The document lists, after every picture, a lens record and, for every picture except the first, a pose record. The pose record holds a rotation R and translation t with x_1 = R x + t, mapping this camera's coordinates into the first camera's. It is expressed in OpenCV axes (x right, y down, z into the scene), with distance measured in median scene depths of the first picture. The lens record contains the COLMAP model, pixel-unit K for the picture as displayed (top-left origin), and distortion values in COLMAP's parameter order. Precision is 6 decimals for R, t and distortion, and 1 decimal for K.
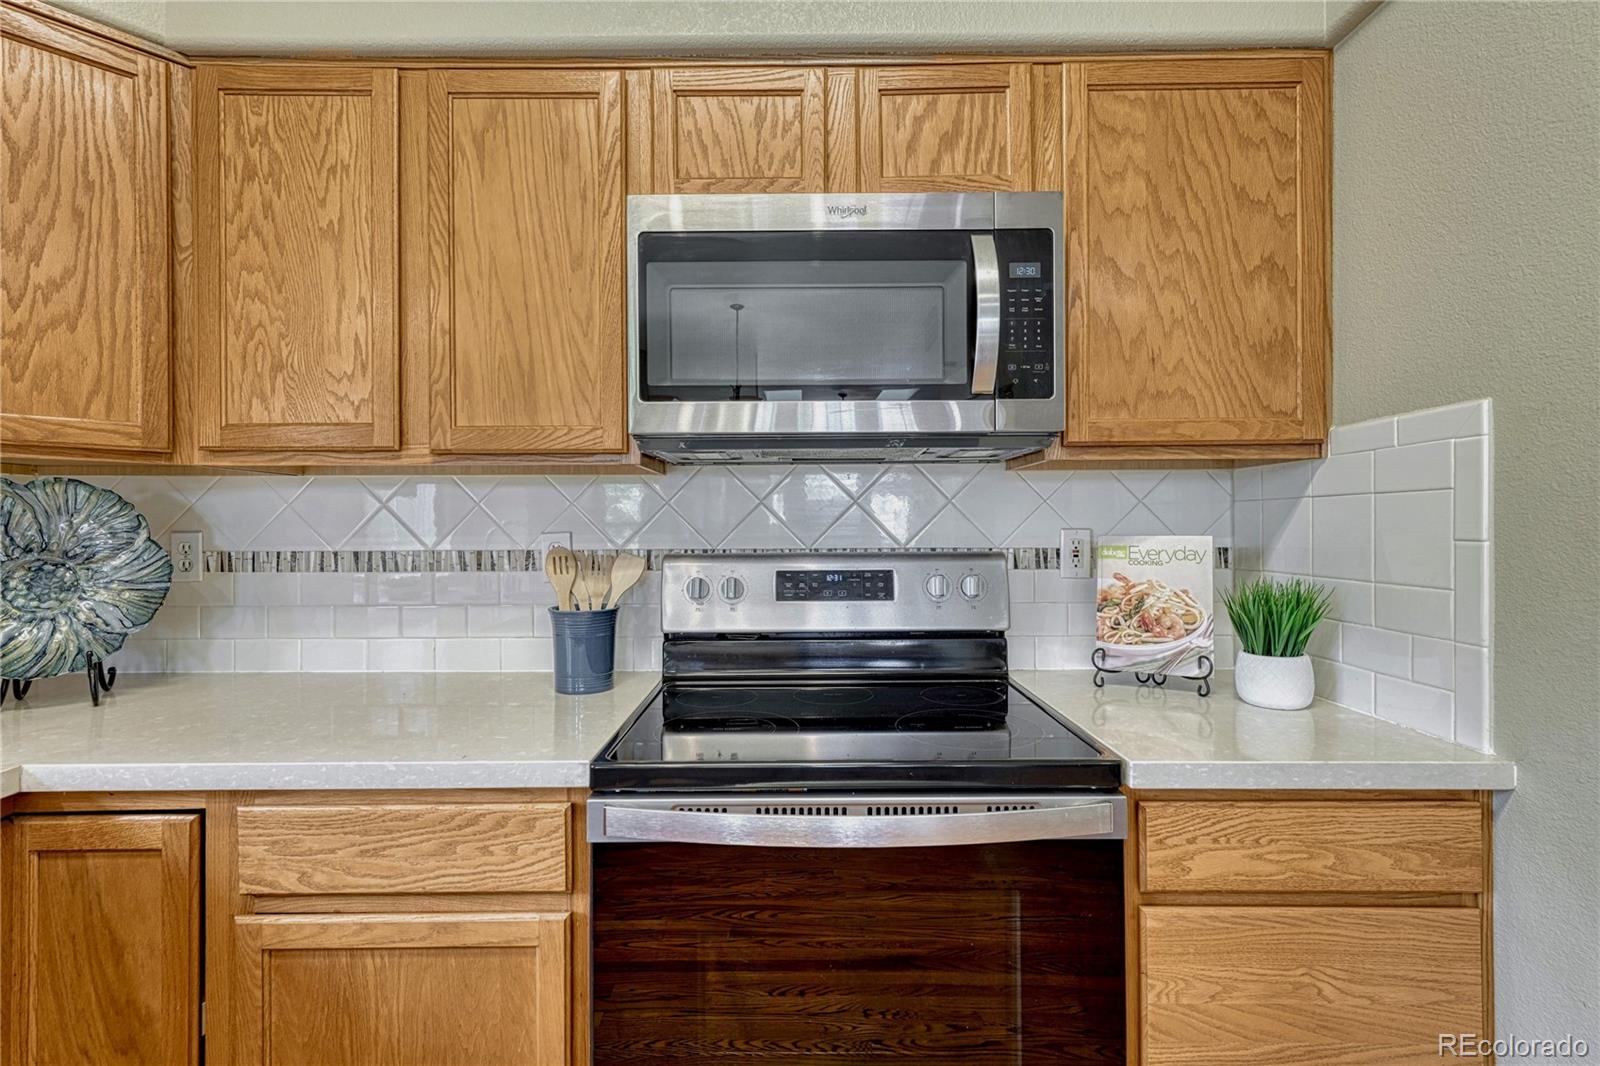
lens RADIAL K [[726.5, 0, 794.6], [0, 726.5, 528.6], [0, 0, 1]] dist [0.002362, 0.000837]
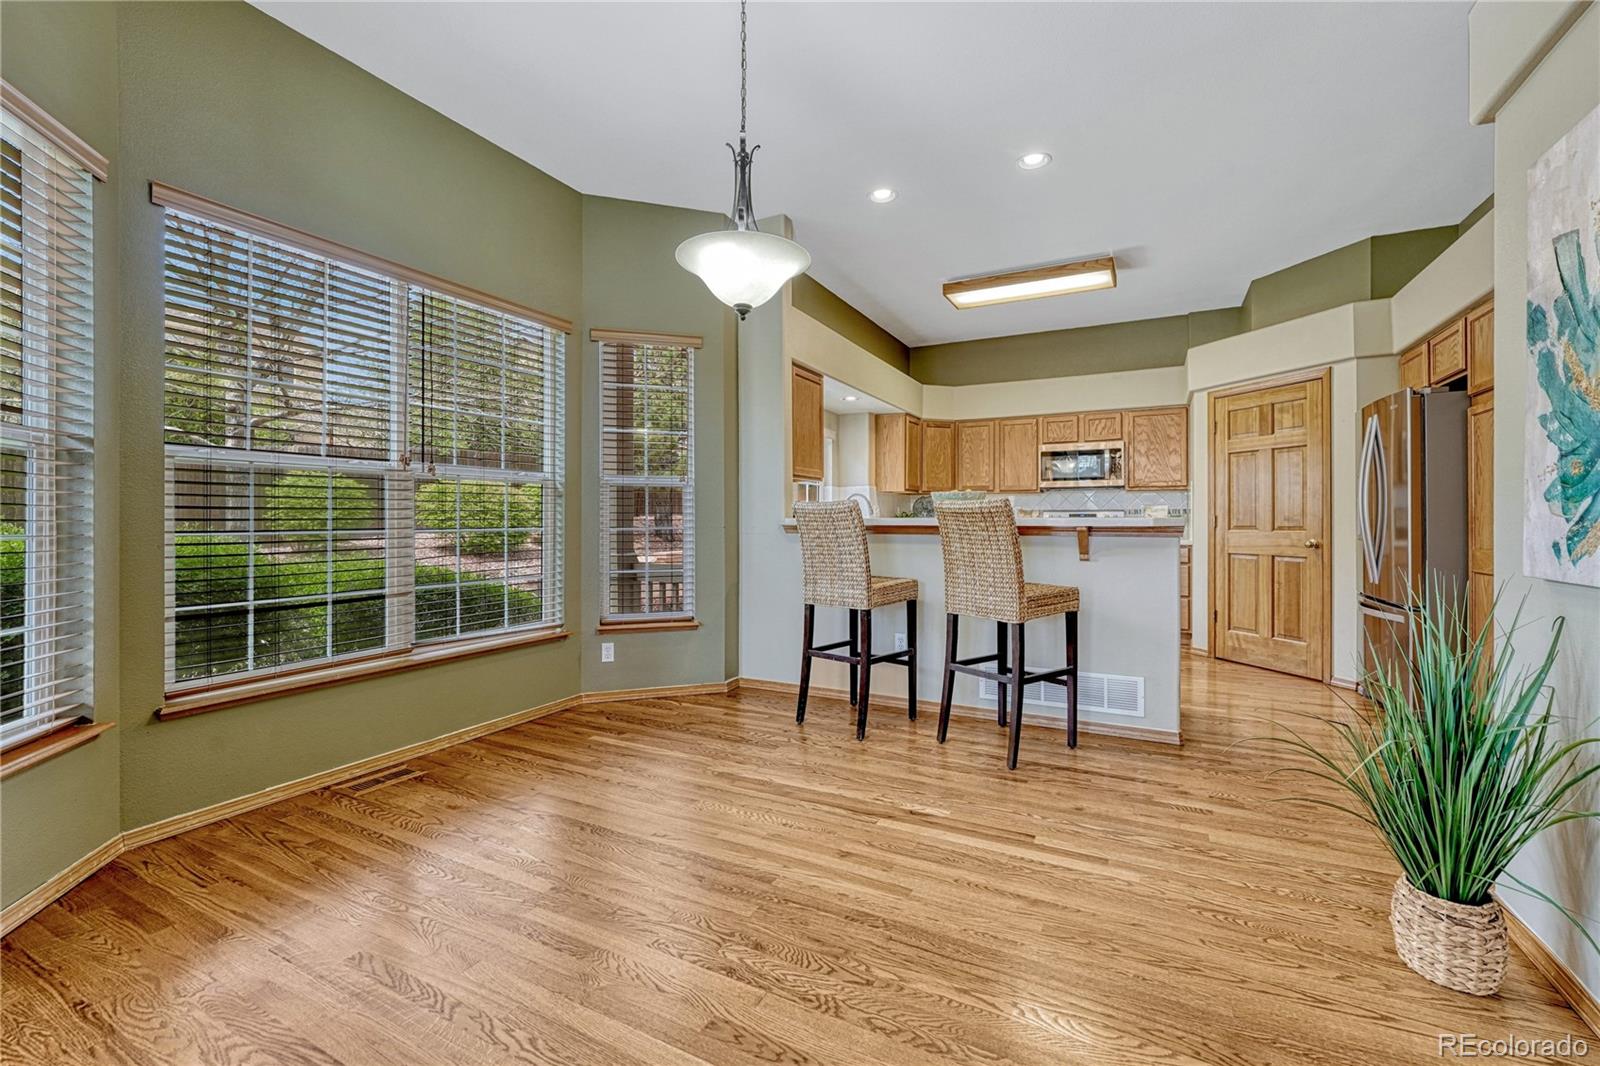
lens RADIAL K [[674.2, 0, 797.3], [0, 674.2, 522.0], [0, 0, 1]] dist [-0.009640, 0.000431]
pose [[0.888540, 0.006543, -0.458753, 0.470237], [-0.005903, 0.999979, 0.002828, 0.123652], [0.458761, 0.000195, 0.888559, -4.182242]]
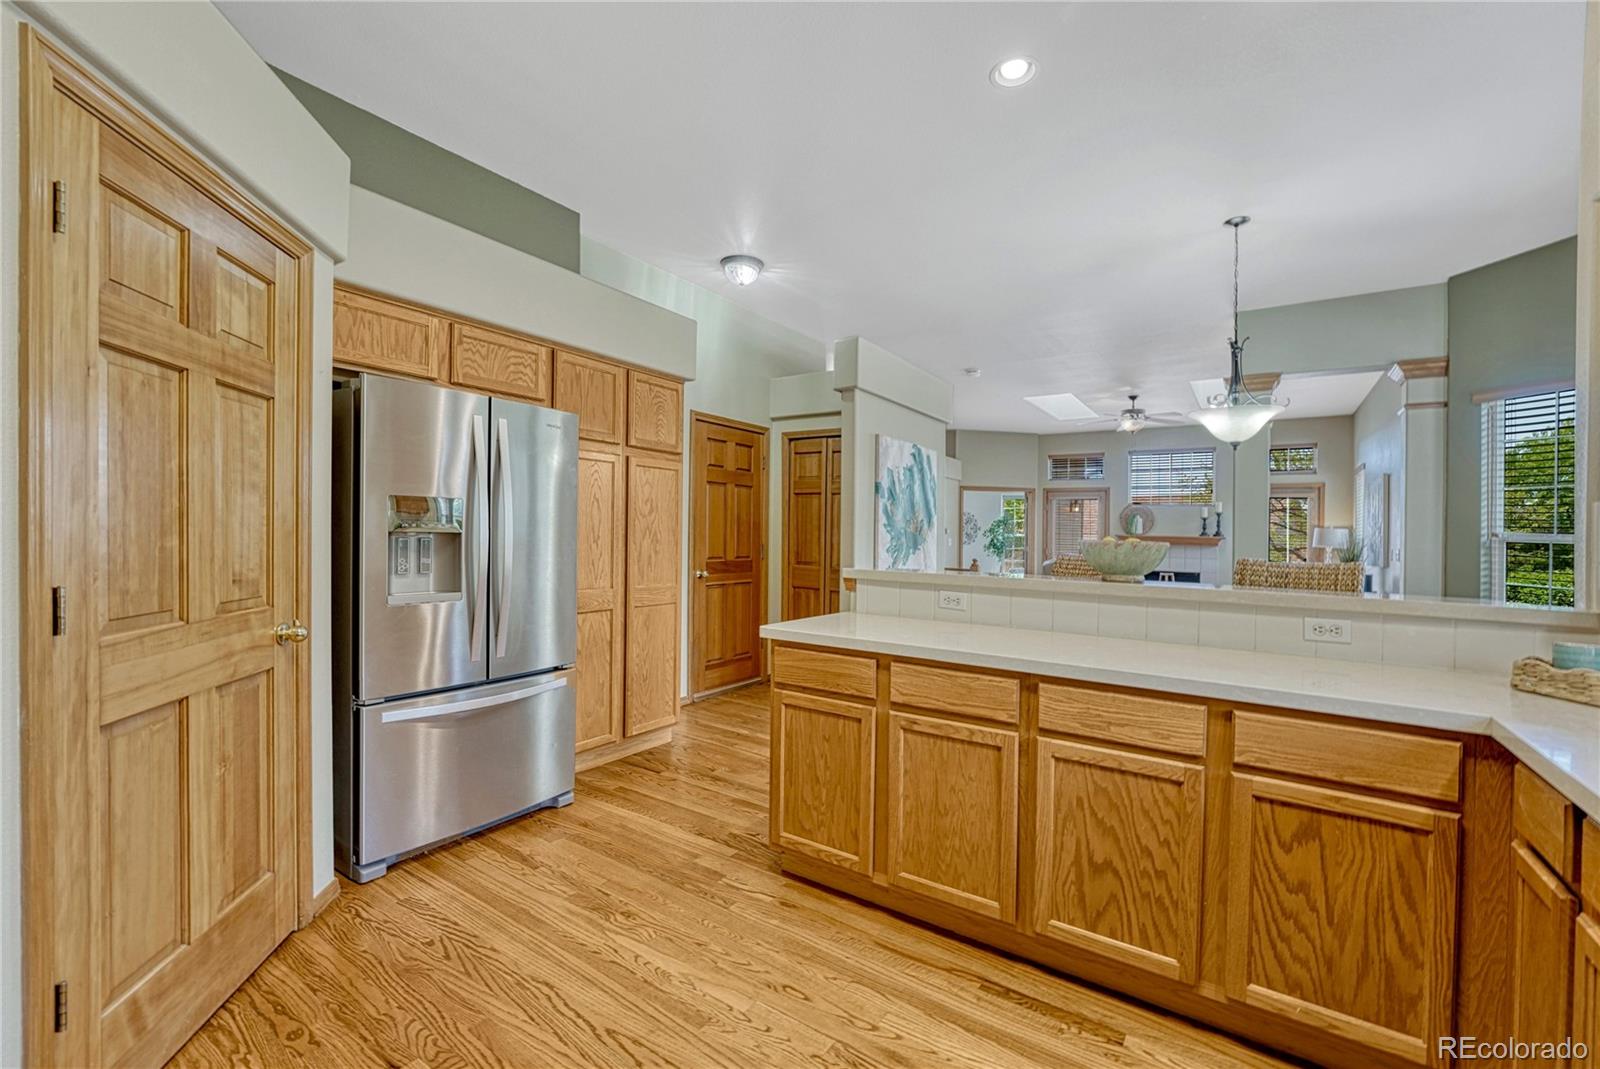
lens RADIAL K [[672.0, 0, 794.6], [0, 672.0, 548.0], [0, 0, 1]] dist [0.000170, 0.000420]
pose [[-0.823934, -0.024483, 0.566157, -0.503170], [-0.016050, 0.999674, 0.019873, -0.002437], [-0.566459, 0.007287, -0.824058, 0.580403]]
